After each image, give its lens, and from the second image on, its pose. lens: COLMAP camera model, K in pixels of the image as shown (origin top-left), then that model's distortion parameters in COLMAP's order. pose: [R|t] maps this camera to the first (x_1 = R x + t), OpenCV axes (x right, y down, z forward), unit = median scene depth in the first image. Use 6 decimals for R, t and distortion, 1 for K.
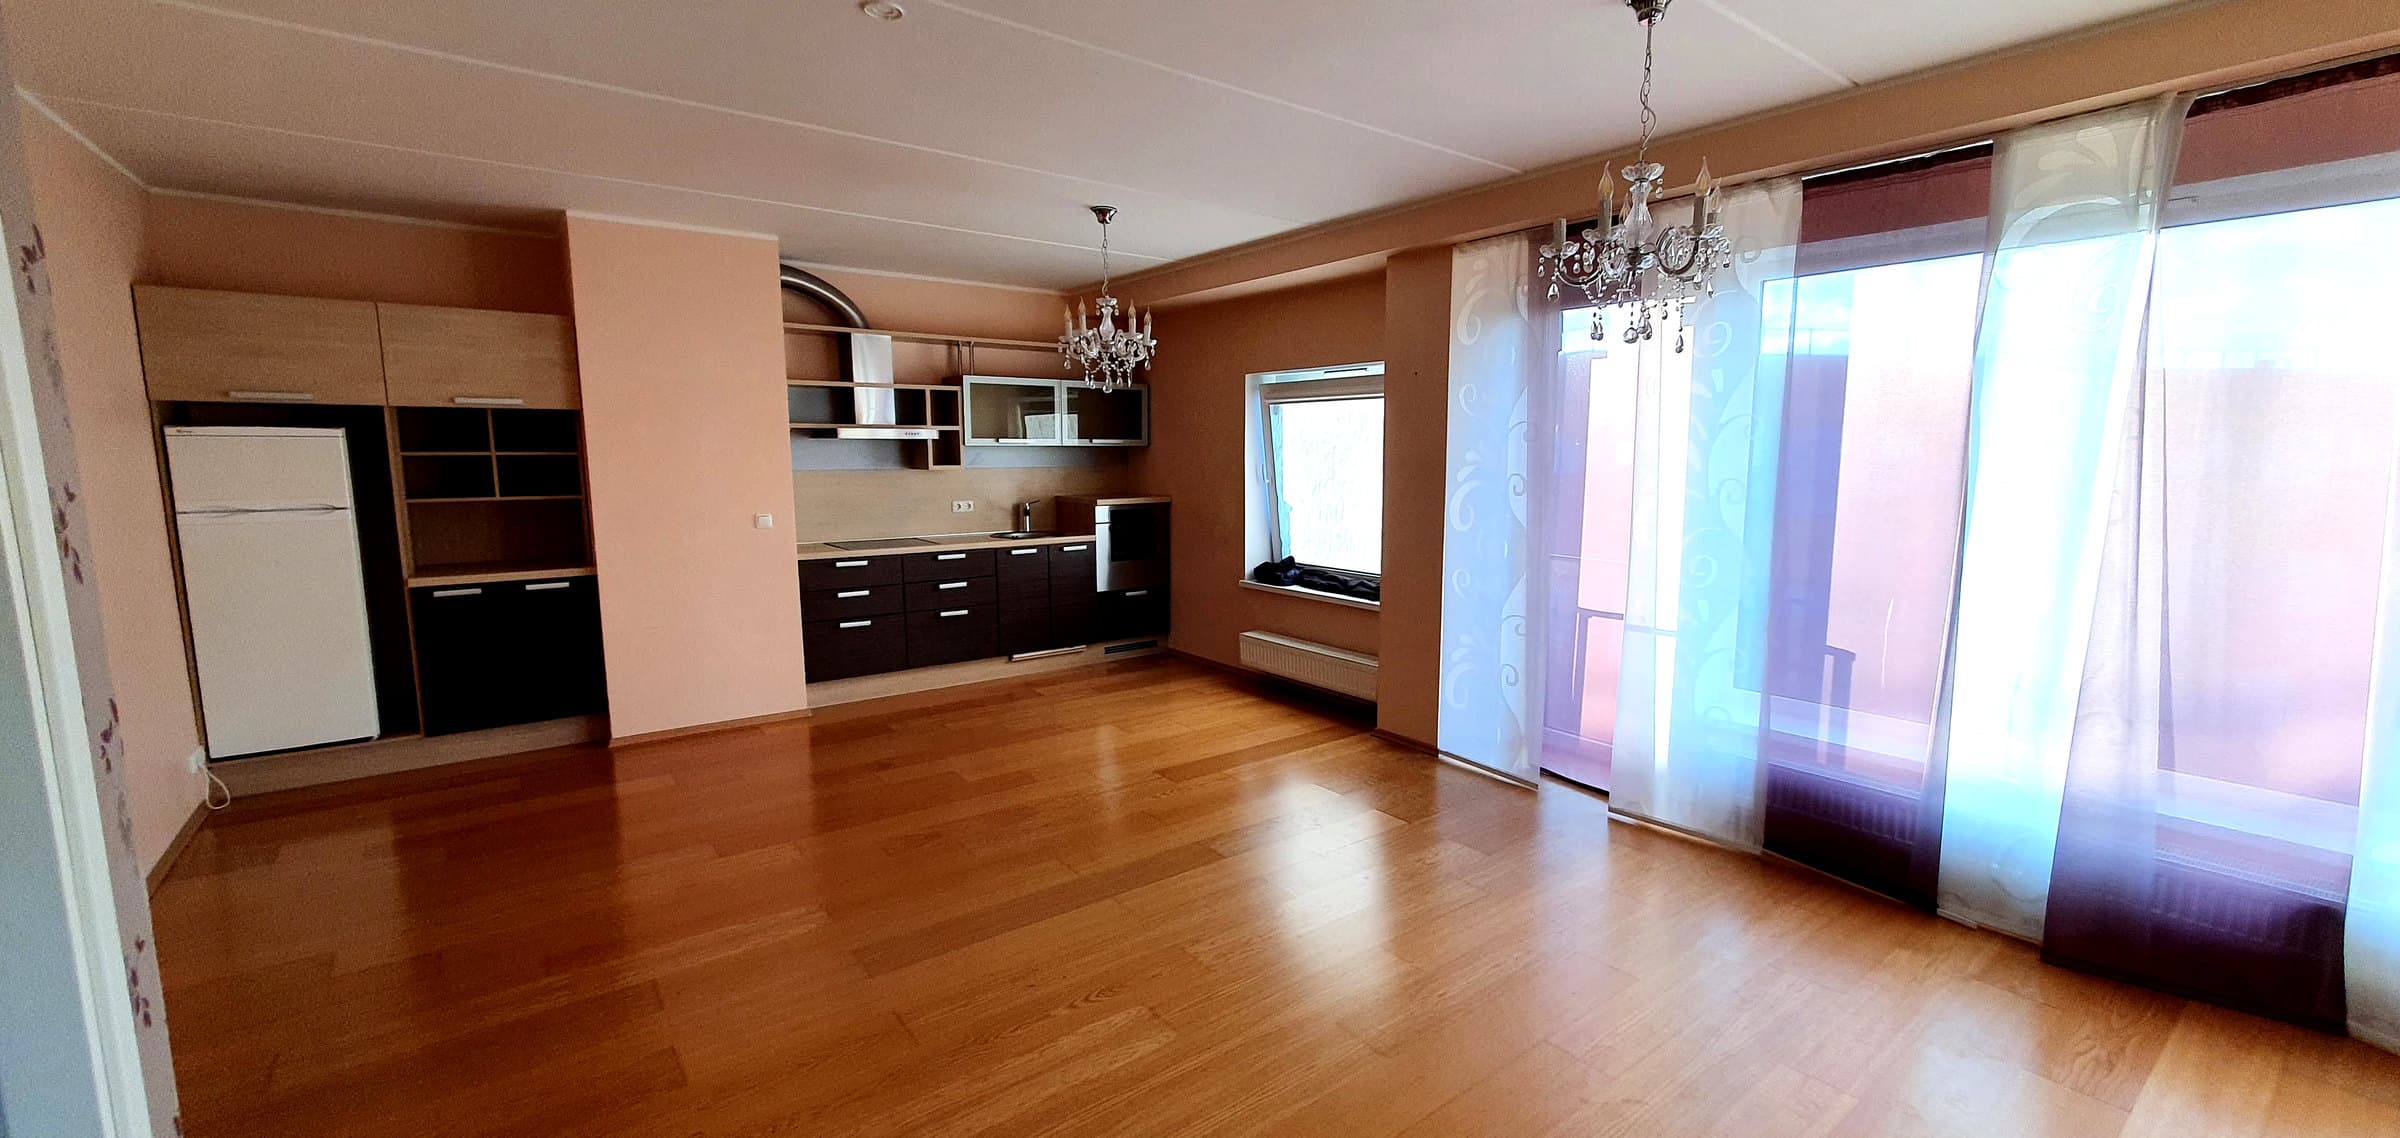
lens RADIAL K [[966.5, 0, 1227.6], [0, 966.5, 568.0], [0, 0, 1]] dist [0.008047, 0.000806]
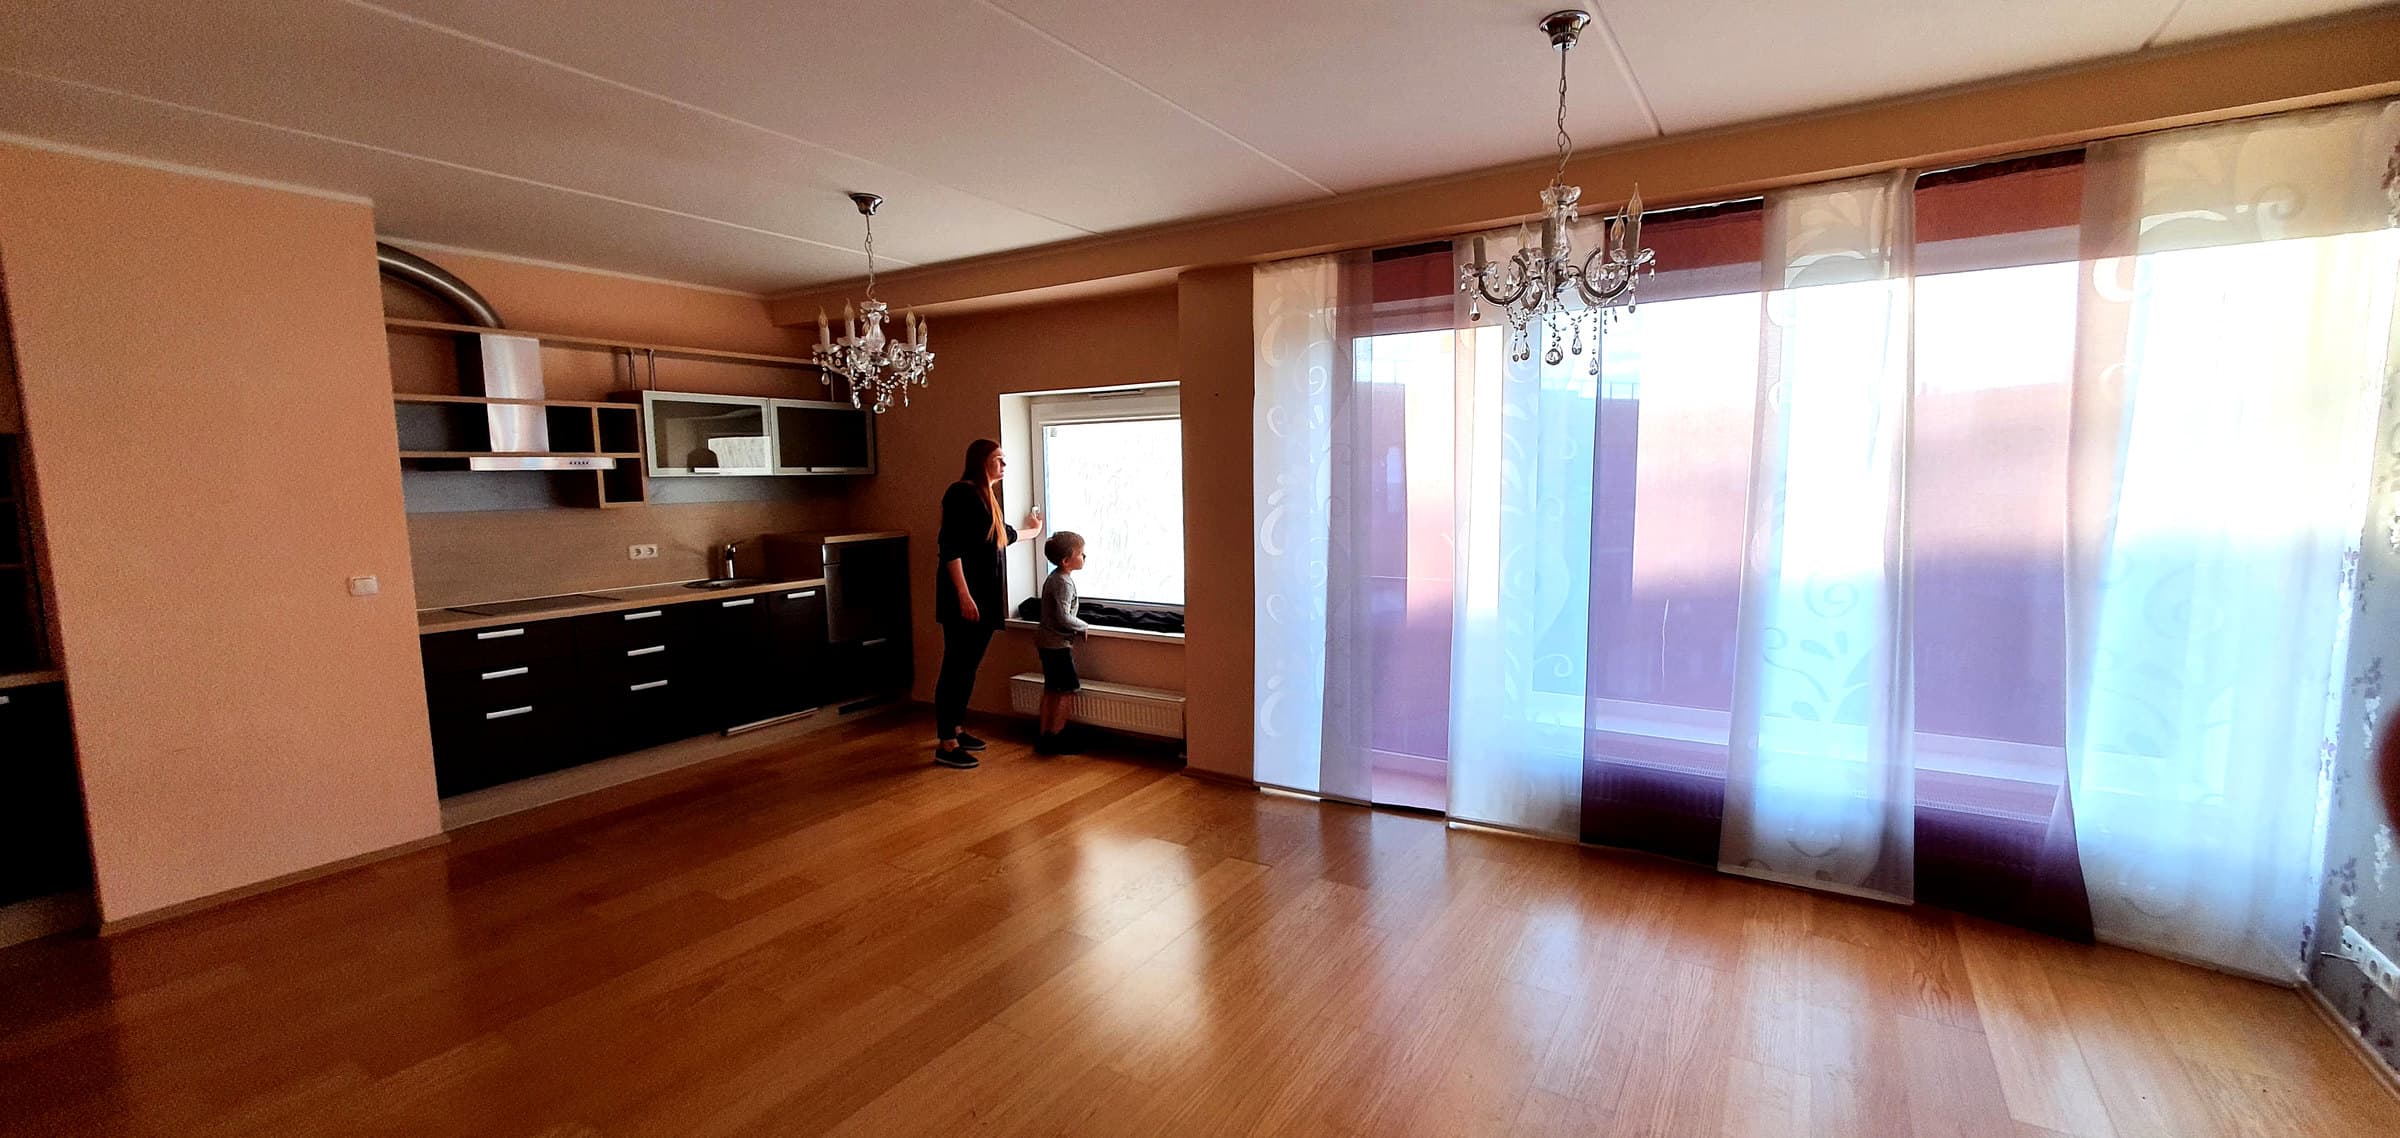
lens RADIAL K [[966.5, 0, 1231.6], [0, 966.5, 562.1], [0, 0, 1]] dist [0.008047, 0.000806]
pose [[0.936329, -0.048673, 0.347734, -0.130246], [0.059137, 0.998059, -0.019537, -0.013955], [-0.346108, 0.038857, 0.937390, 0.094644]]
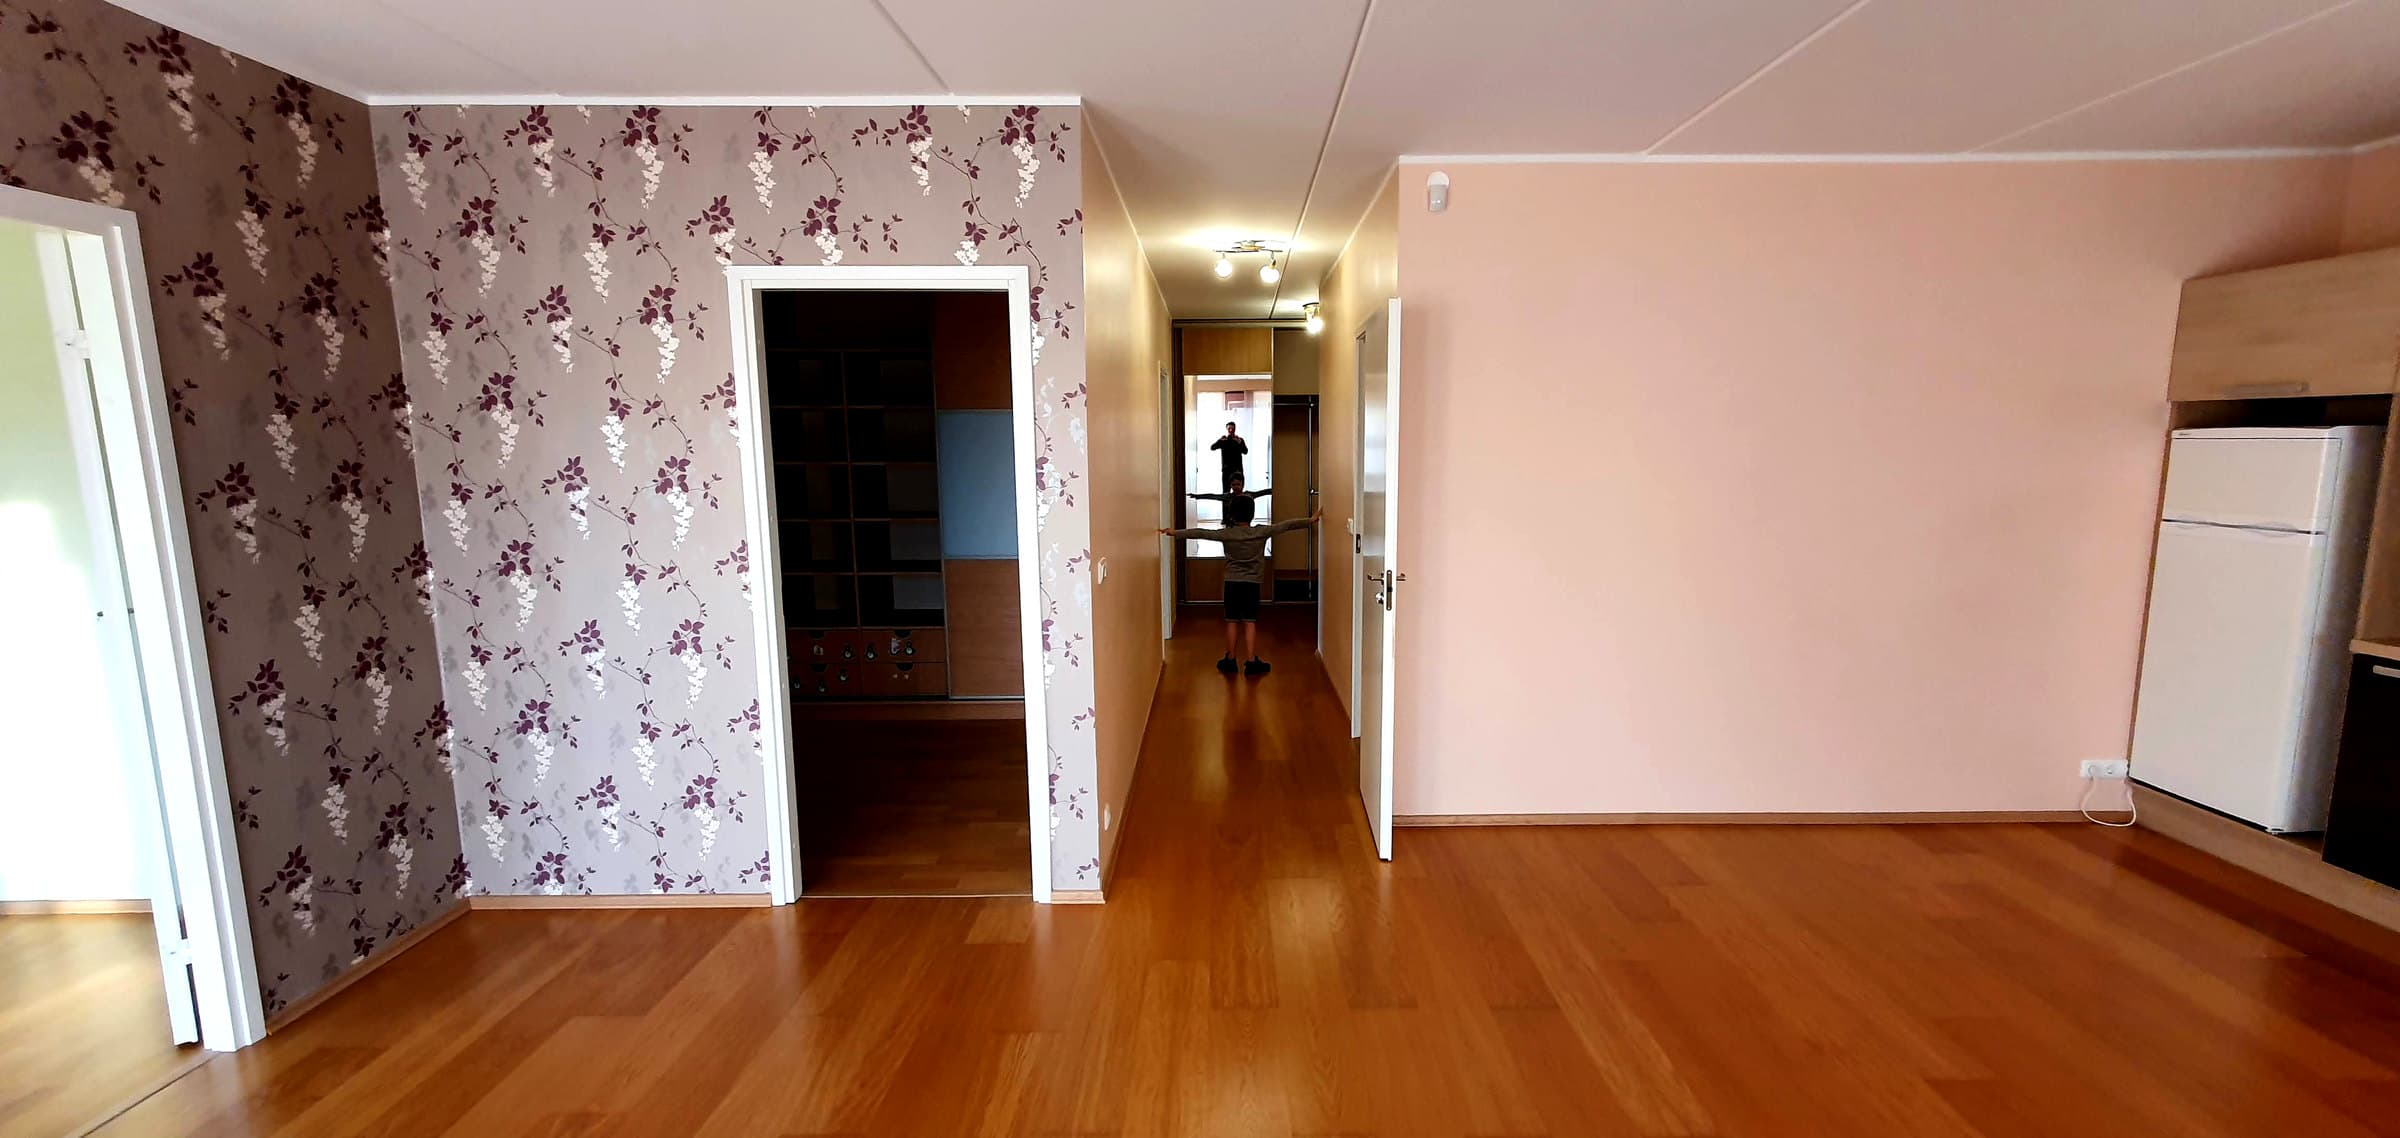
lens RADIAL K [[966.5, 0, 1209.5], [0, 966.5, 565.7], [0, 0, 1]] dist [0.008047, 0.000806]
pose [[-0.617930, 0.104926, -0.779200, 0.200551], [-0.096028, 0.973563, 0.207252, -0.099450], [0.780347, 0.202892, -0.591518, 0.698624]]
